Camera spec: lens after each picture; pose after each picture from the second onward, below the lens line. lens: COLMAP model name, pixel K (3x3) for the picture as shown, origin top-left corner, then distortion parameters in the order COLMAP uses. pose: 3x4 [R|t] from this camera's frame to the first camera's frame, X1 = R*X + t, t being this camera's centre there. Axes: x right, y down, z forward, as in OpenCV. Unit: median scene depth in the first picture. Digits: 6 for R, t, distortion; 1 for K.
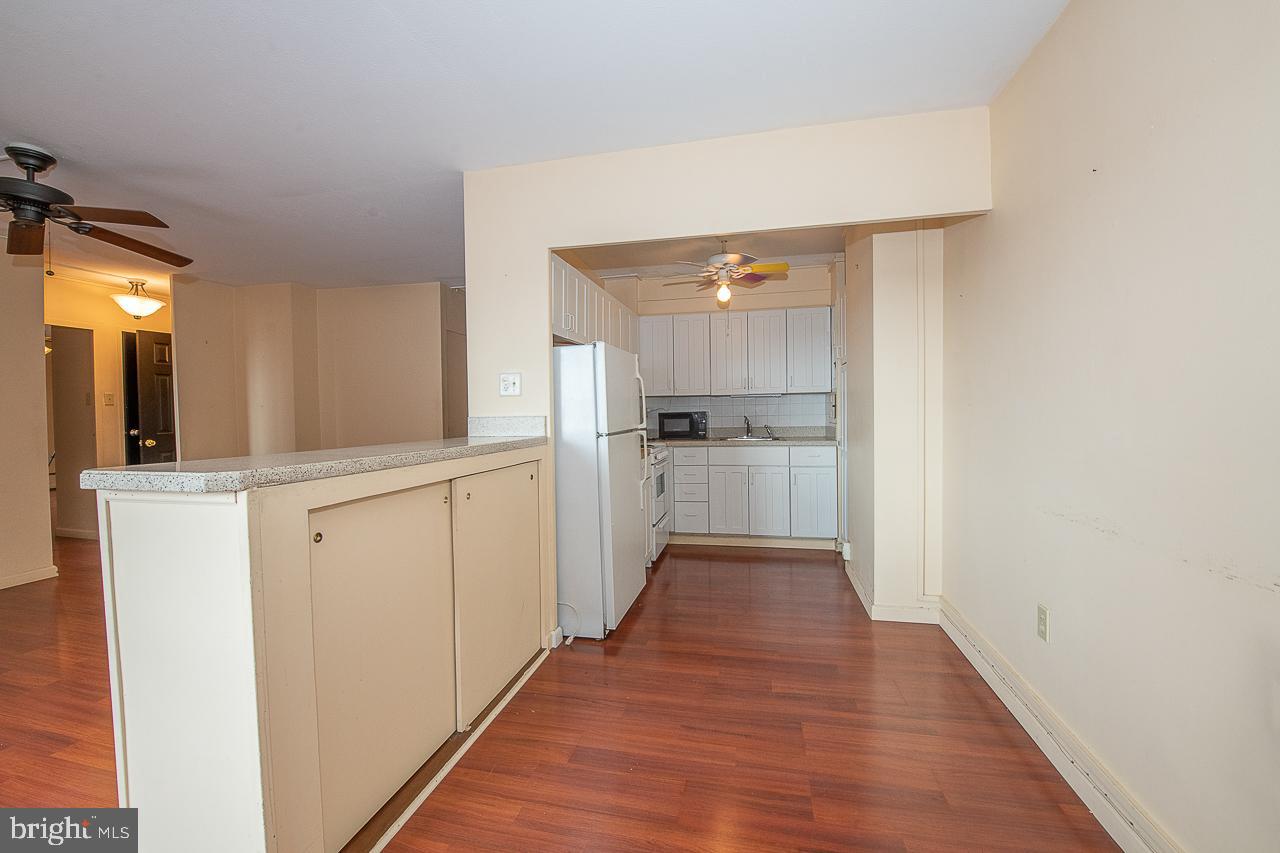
lens RADIAL K [[502.7, 0, 642.9], [0, 502.7, 421.1], [0, 0, 1]] dist [-0.027635, -0.000609]
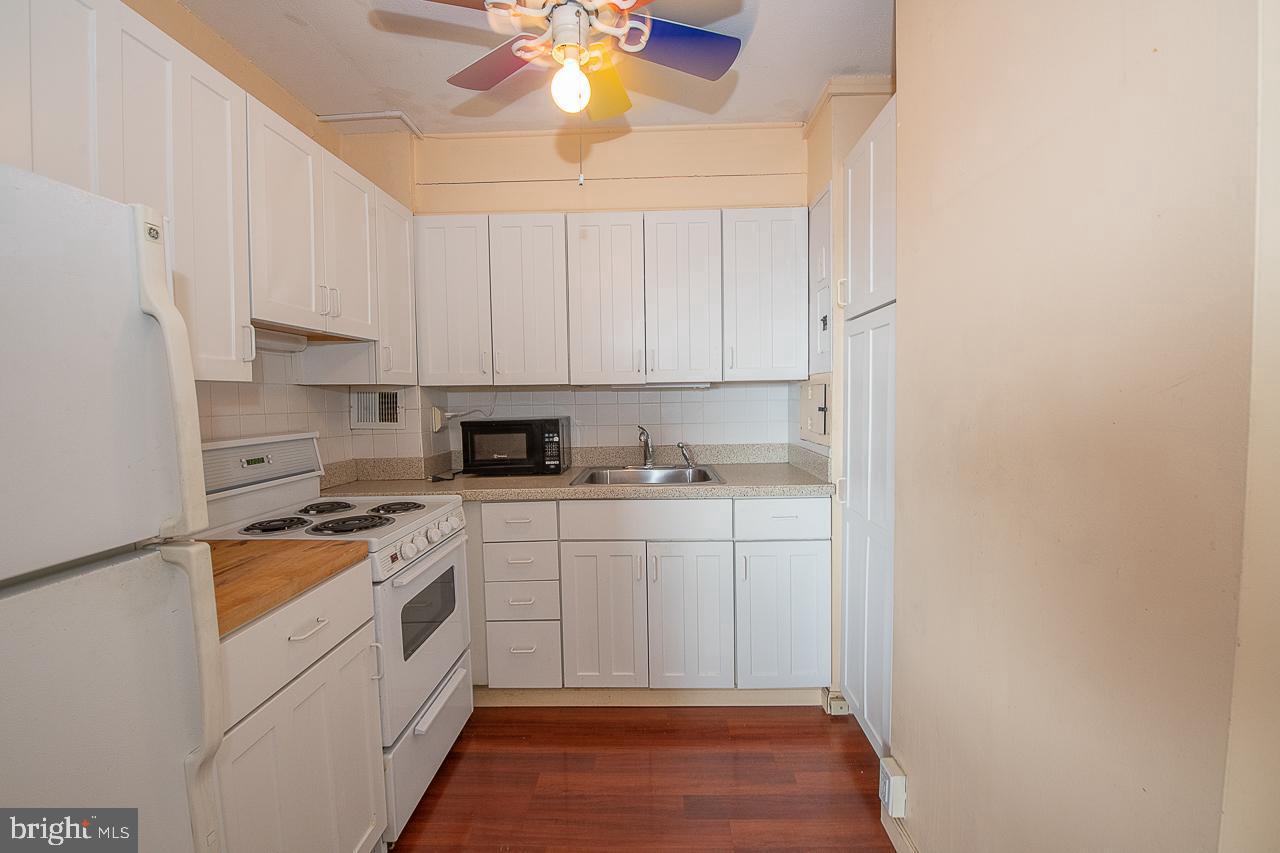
lens RADIAL K [[502.7, 0, 642.9], [0, 502.7, 421.1], [0, 0, 1]] dist [-0.027635, -0.000609]
pose [[0.980885, -0.008206, 0.194416, 0.114338], [0.003743, 0.999721, 0.023308, -0.028598], [-0.194553, -0.022134, 0.980642, 0.531828]]
